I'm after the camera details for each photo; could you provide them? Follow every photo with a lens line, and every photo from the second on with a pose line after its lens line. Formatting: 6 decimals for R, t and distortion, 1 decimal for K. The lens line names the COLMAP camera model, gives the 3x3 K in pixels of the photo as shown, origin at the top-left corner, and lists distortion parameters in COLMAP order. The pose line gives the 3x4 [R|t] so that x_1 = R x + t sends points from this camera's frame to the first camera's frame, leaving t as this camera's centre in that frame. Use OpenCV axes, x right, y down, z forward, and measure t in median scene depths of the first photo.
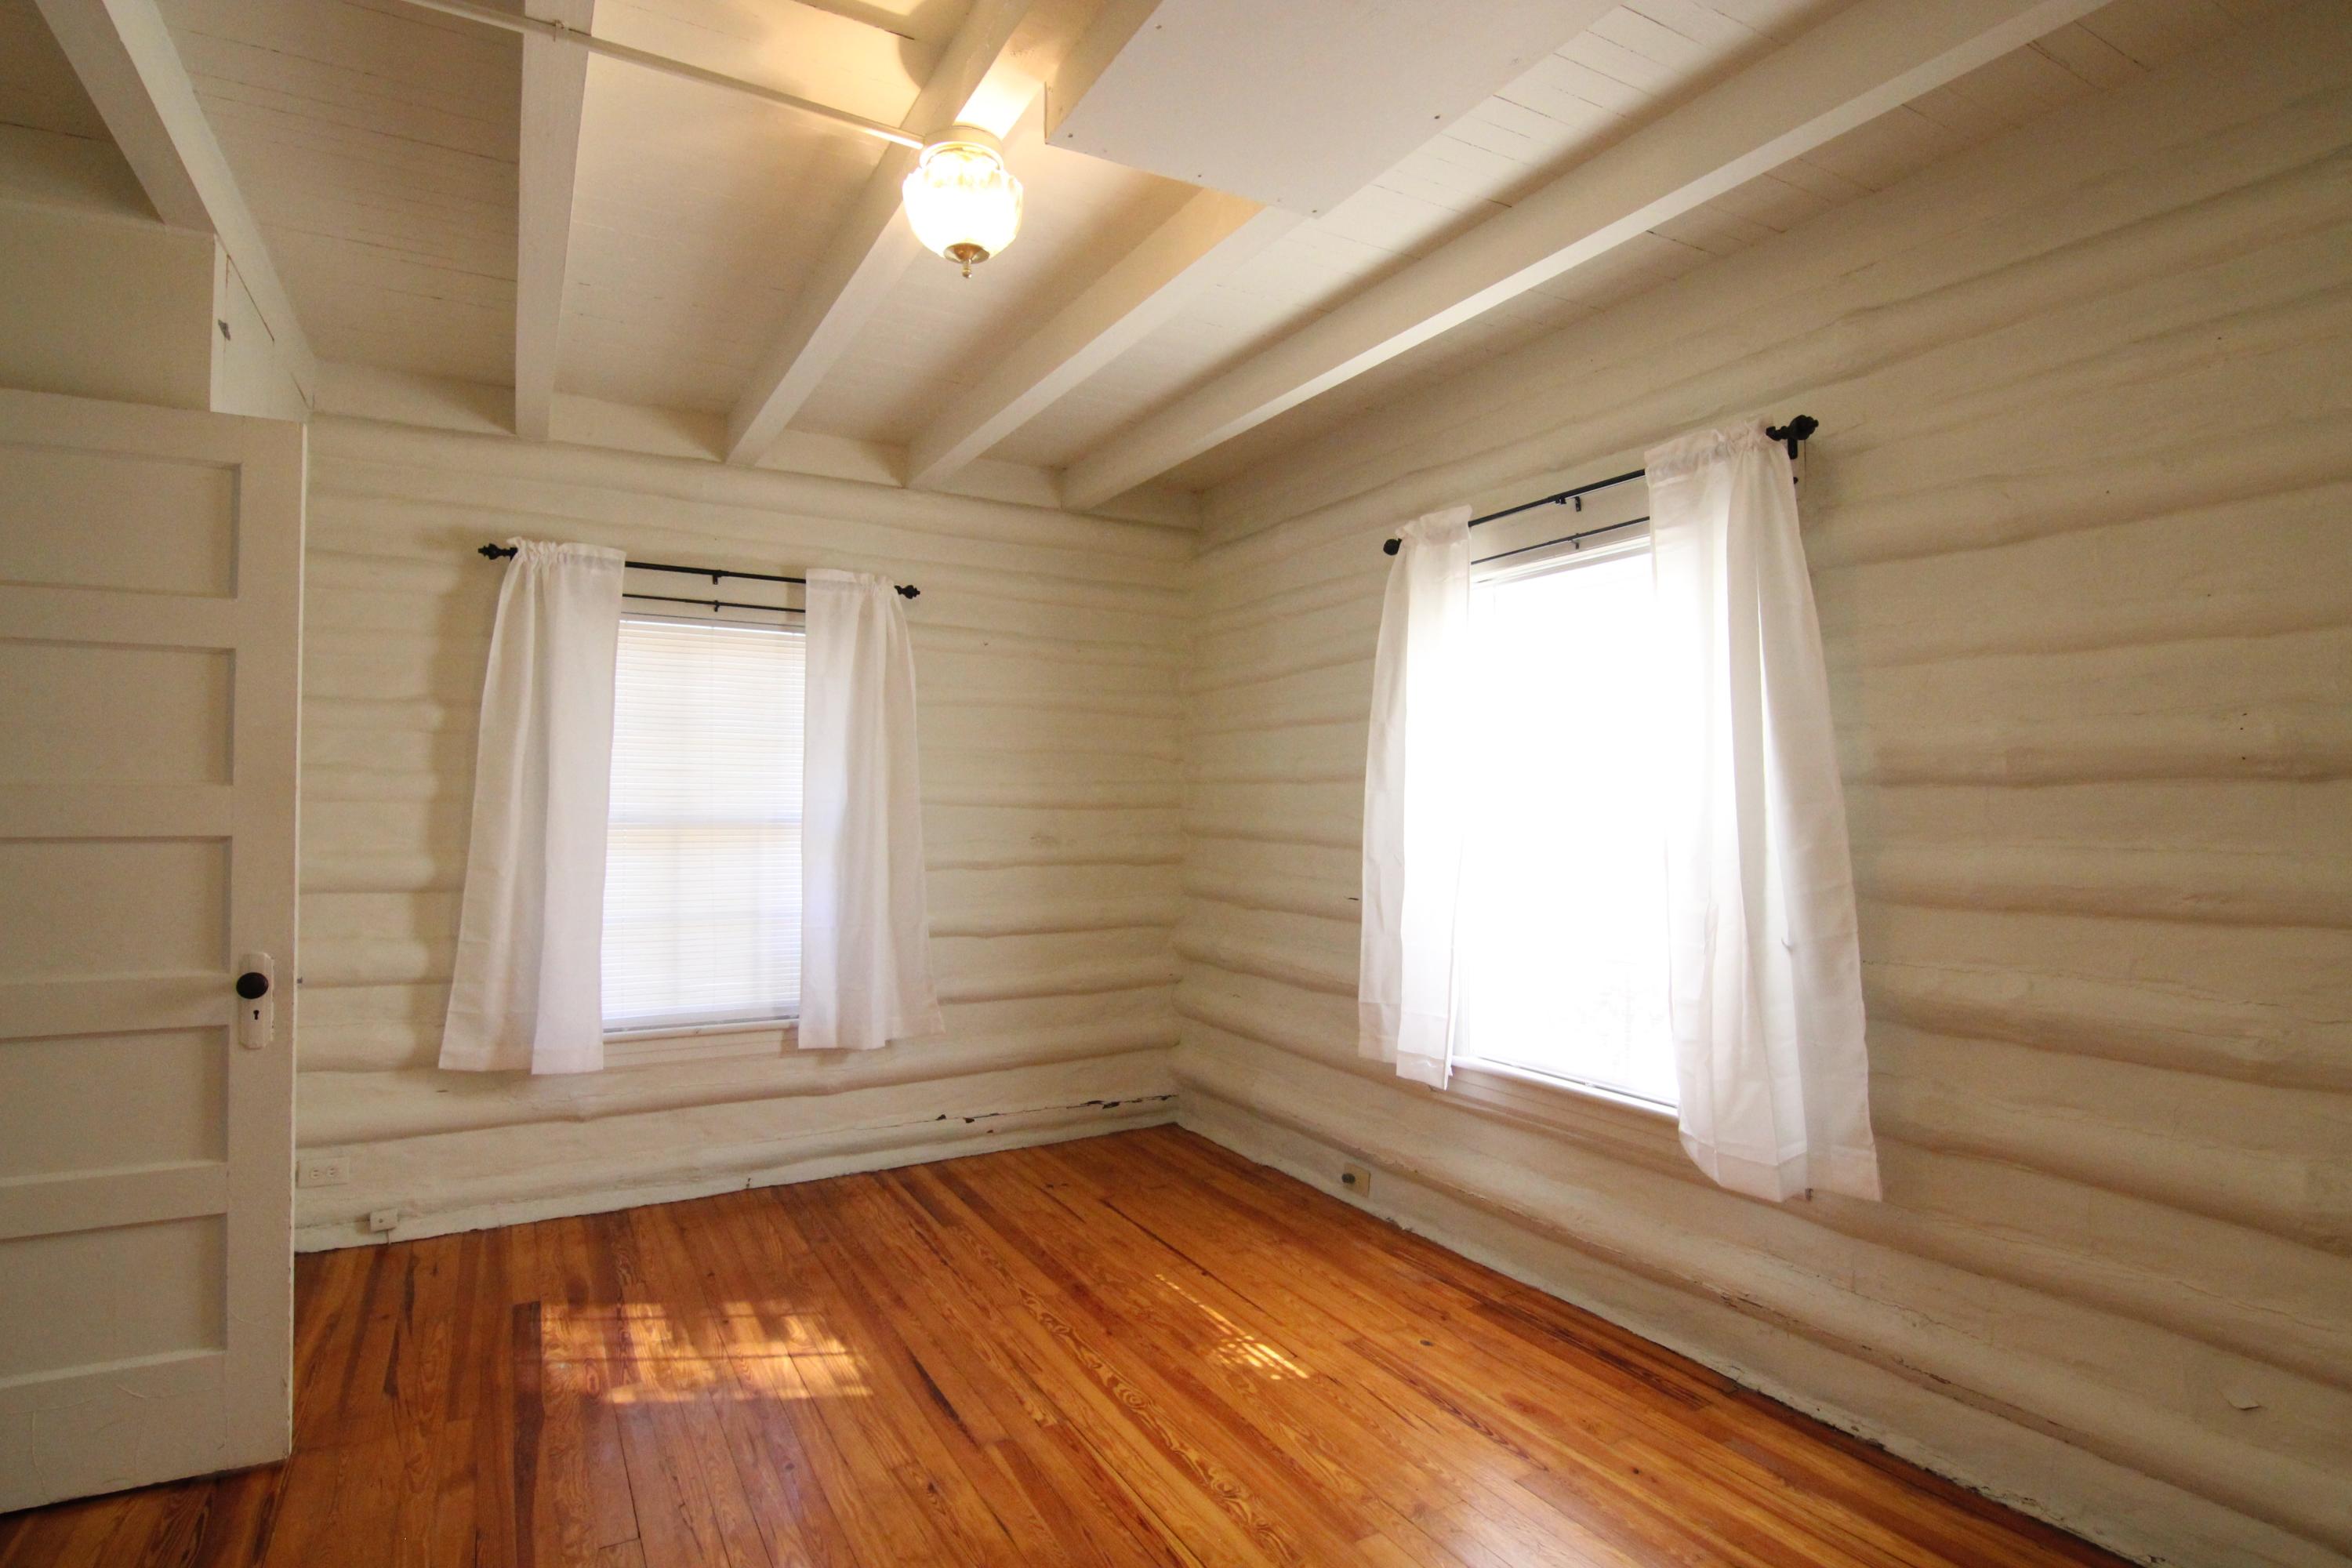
lens RADIAL K [[1193.2, 0, 1176.0], [0, 1193.2, 784.0], [0, 0, 1]] dist [-0.002943, -0.015182]
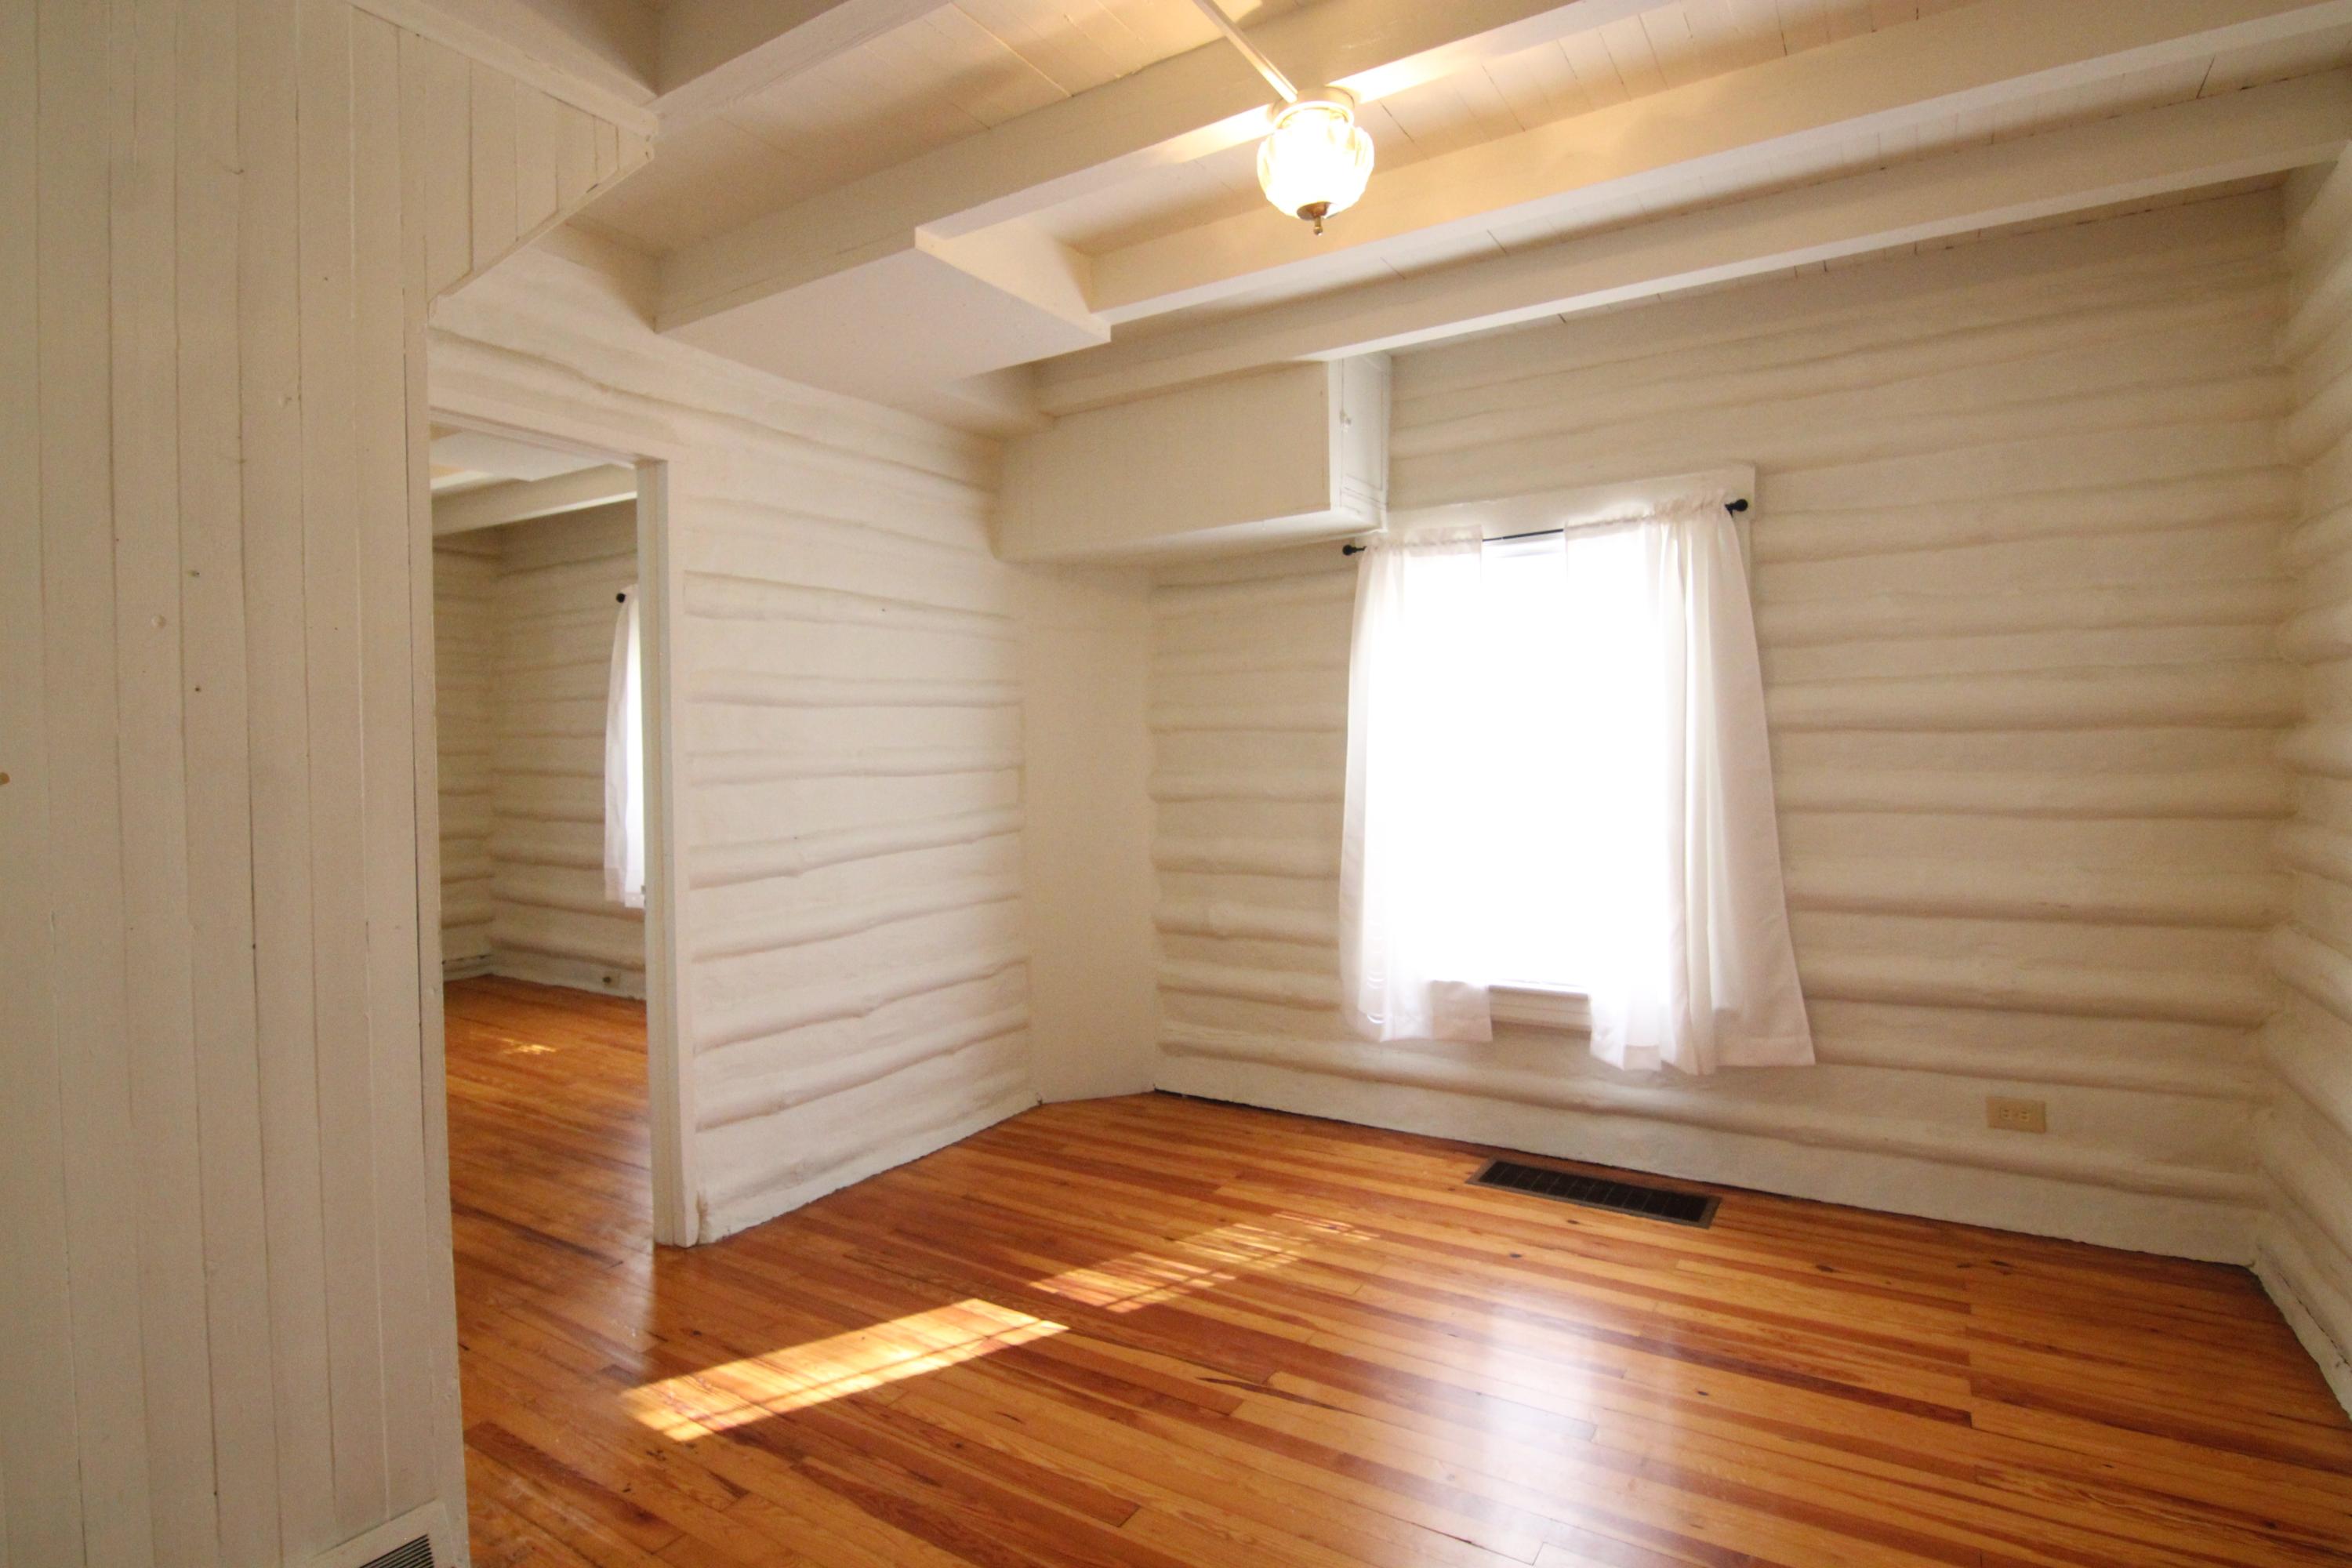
lens RADIAL K [[1193.2, 0, 1176.0], [0, 1193.2, 784.0], [0, 0, 1]] dist [-0.002943, -0.015182]
pose [[0.880039, -0.022487, 0.474368, 0.058013], [-0.000548, 0.998830, 0.048365, -0.015887], [-0.474901, -0.042823, 0.878997, -0.739641]]
